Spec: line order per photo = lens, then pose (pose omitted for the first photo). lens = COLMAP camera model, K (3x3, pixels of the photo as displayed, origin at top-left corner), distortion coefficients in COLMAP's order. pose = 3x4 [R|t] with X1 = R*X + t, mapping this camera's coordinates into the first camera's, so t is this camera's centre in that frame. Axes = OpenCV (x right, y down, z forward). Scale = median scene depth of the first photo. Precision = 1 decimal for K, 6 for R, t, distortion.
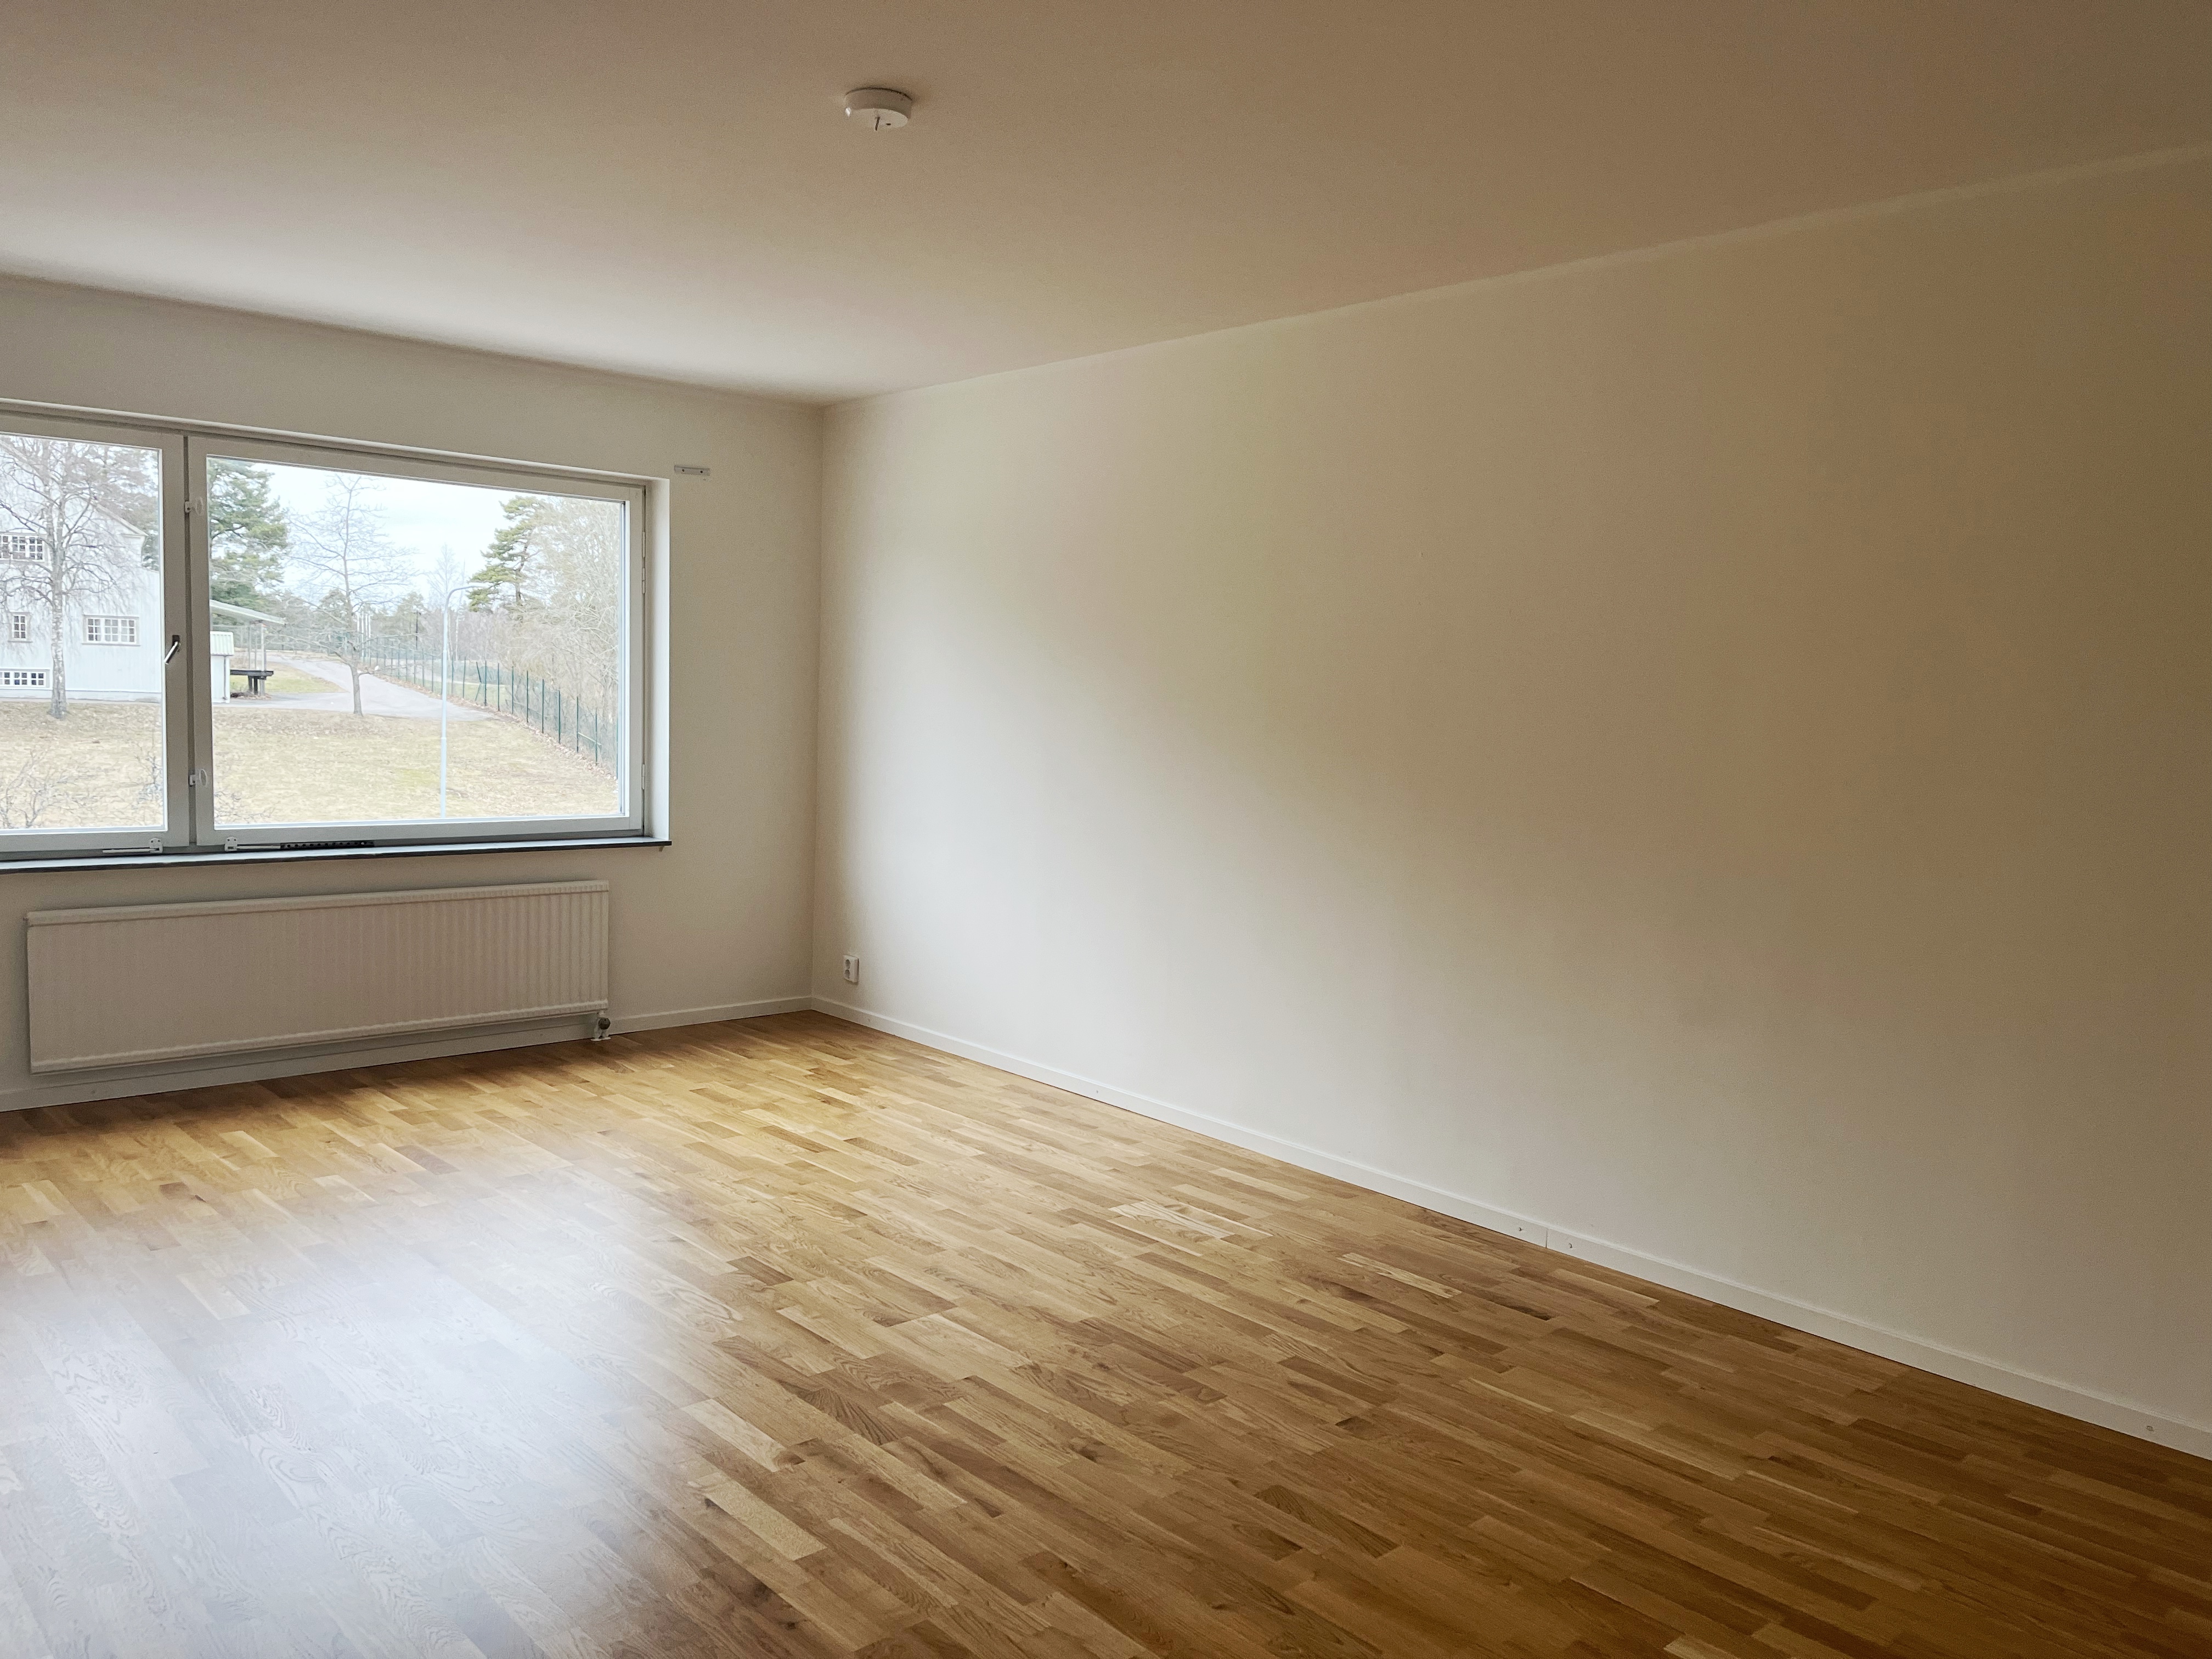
lens RADIAL K [[1648.6, 0, 1106.0], [0, 1648.6, 829.5], [0, 0, 1]] dist [0.095706, -0.091633]
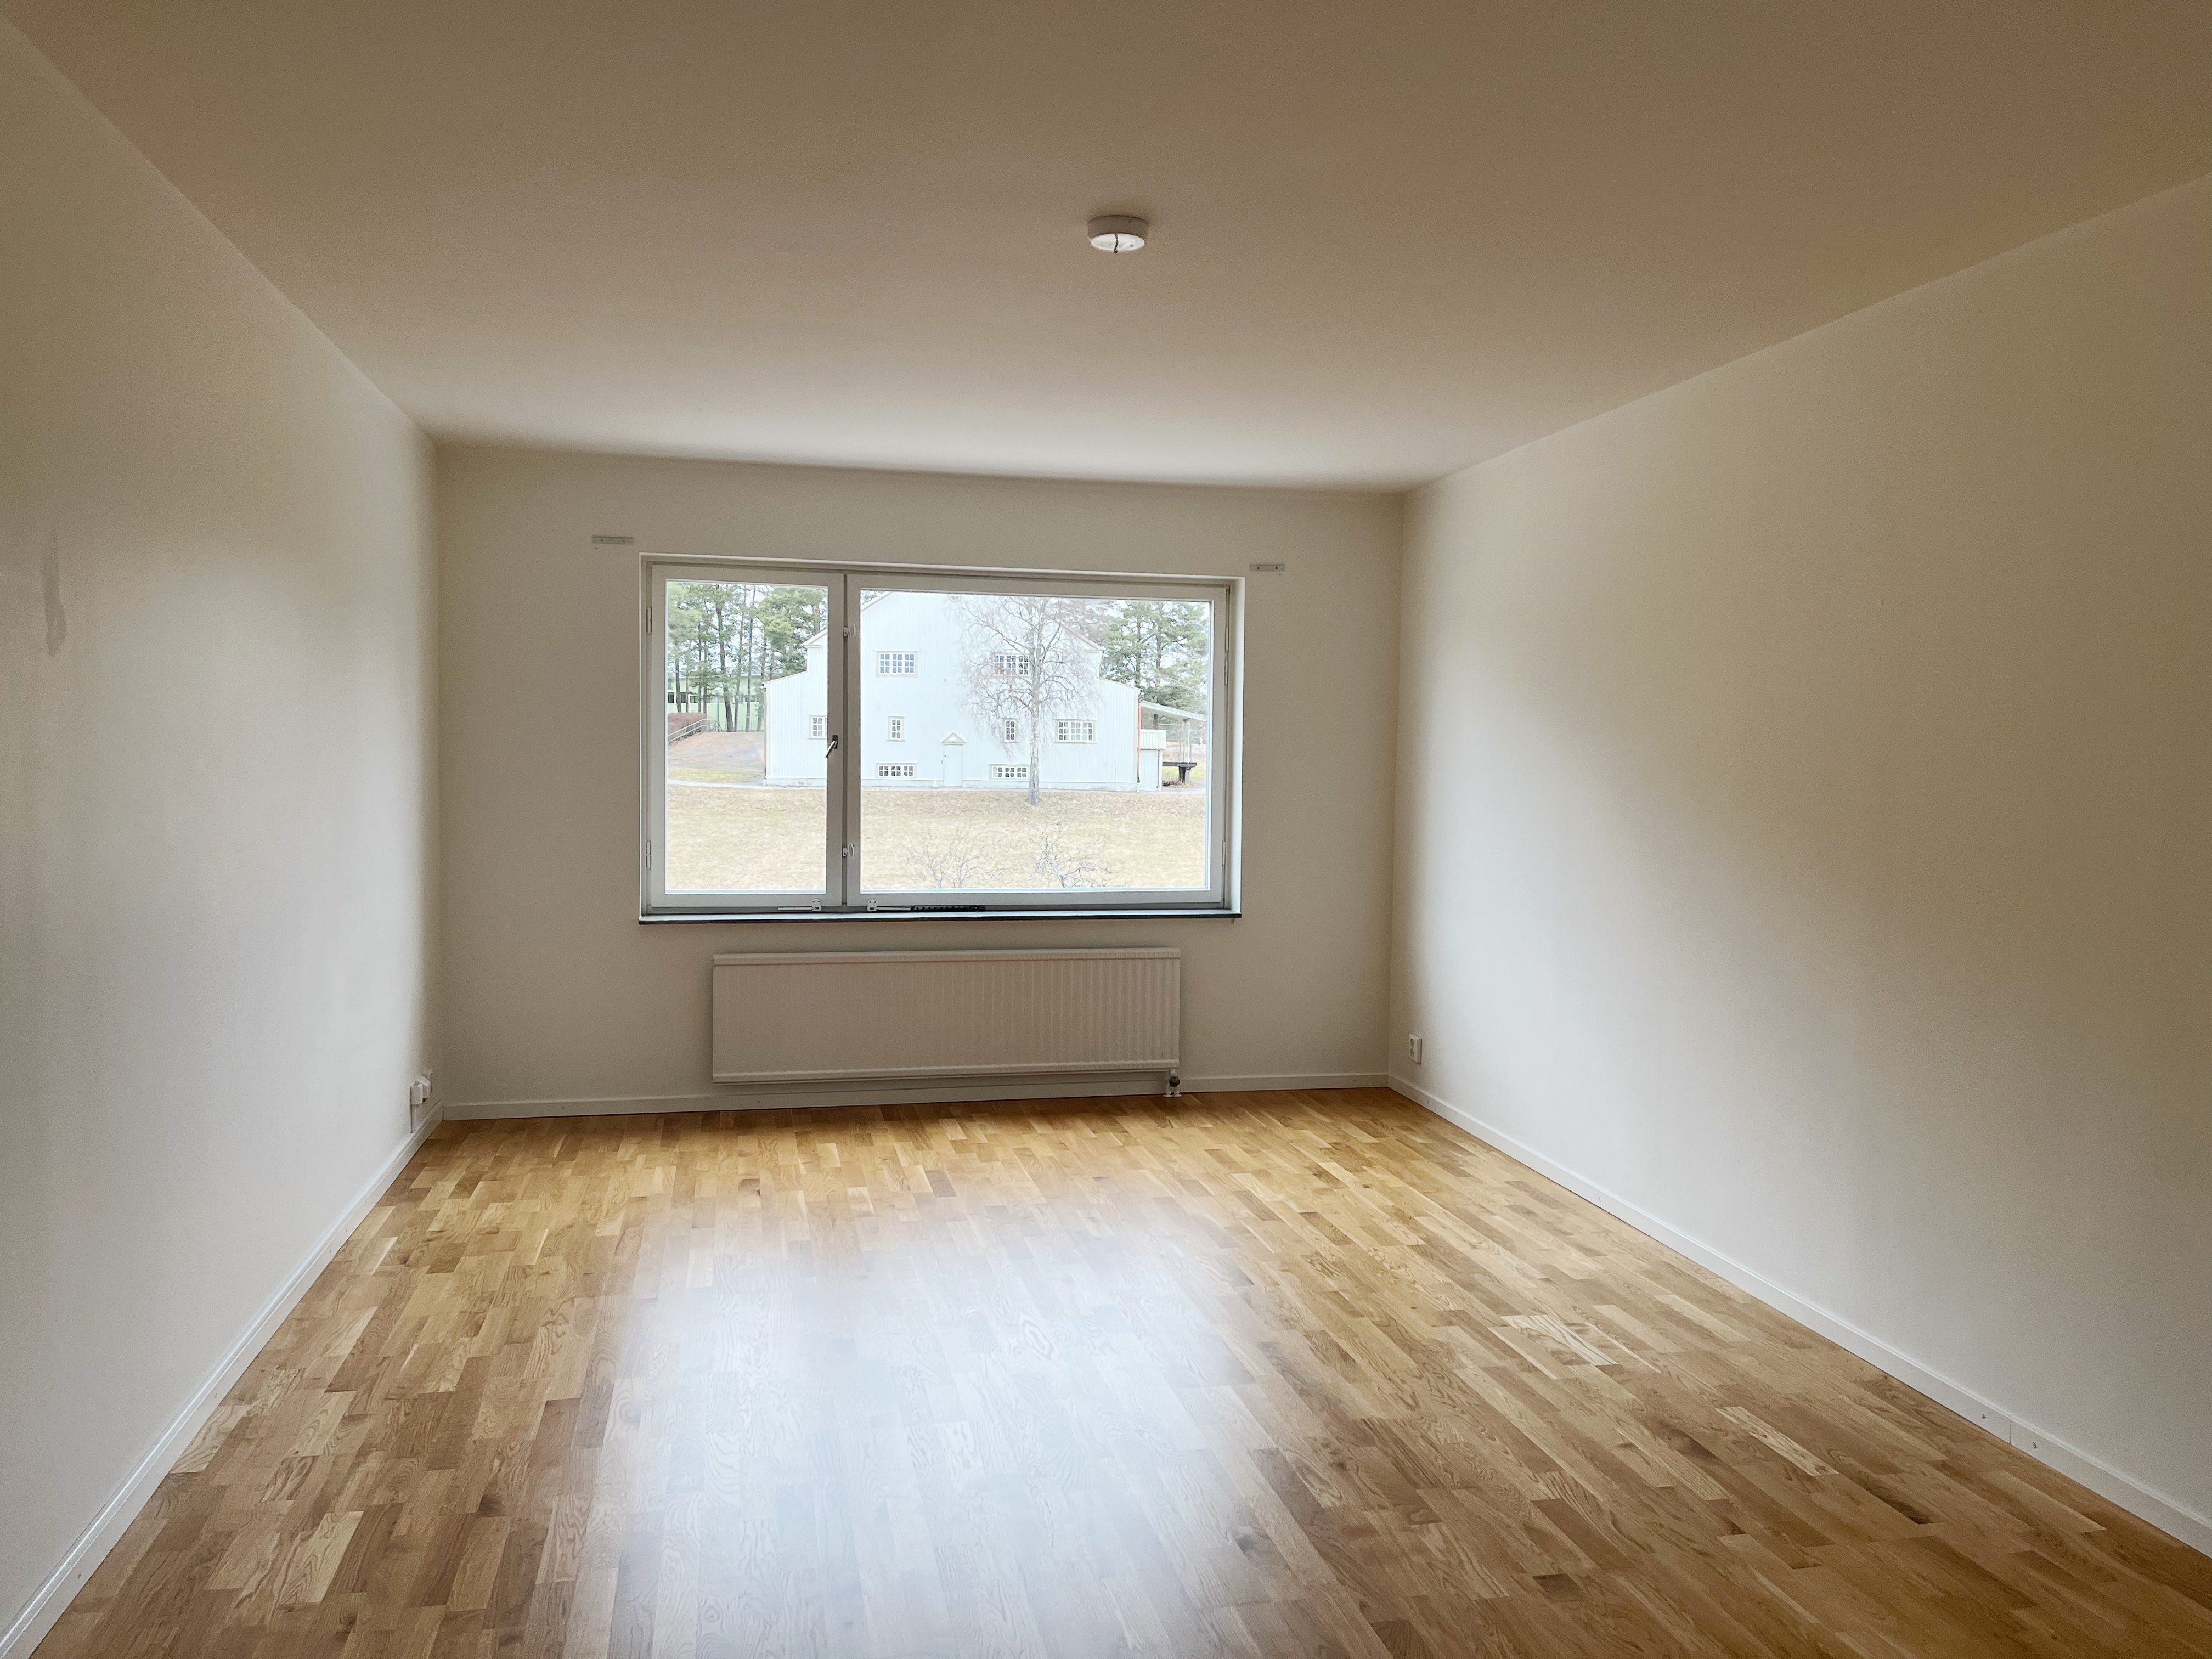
lens RADIAL K [[1648.6, 0, 1106.0], [0, 1648.6, 829.5], [0, 0, 1]] dist [0.095706, -0.091633]
pose [[0.870023, 0.001037, -0.493010, 0.234583], [-0.024949, 0.998809, -0.041927, -0.000461], [0.492379, 0.048777, 0.869013, 0.050794]]
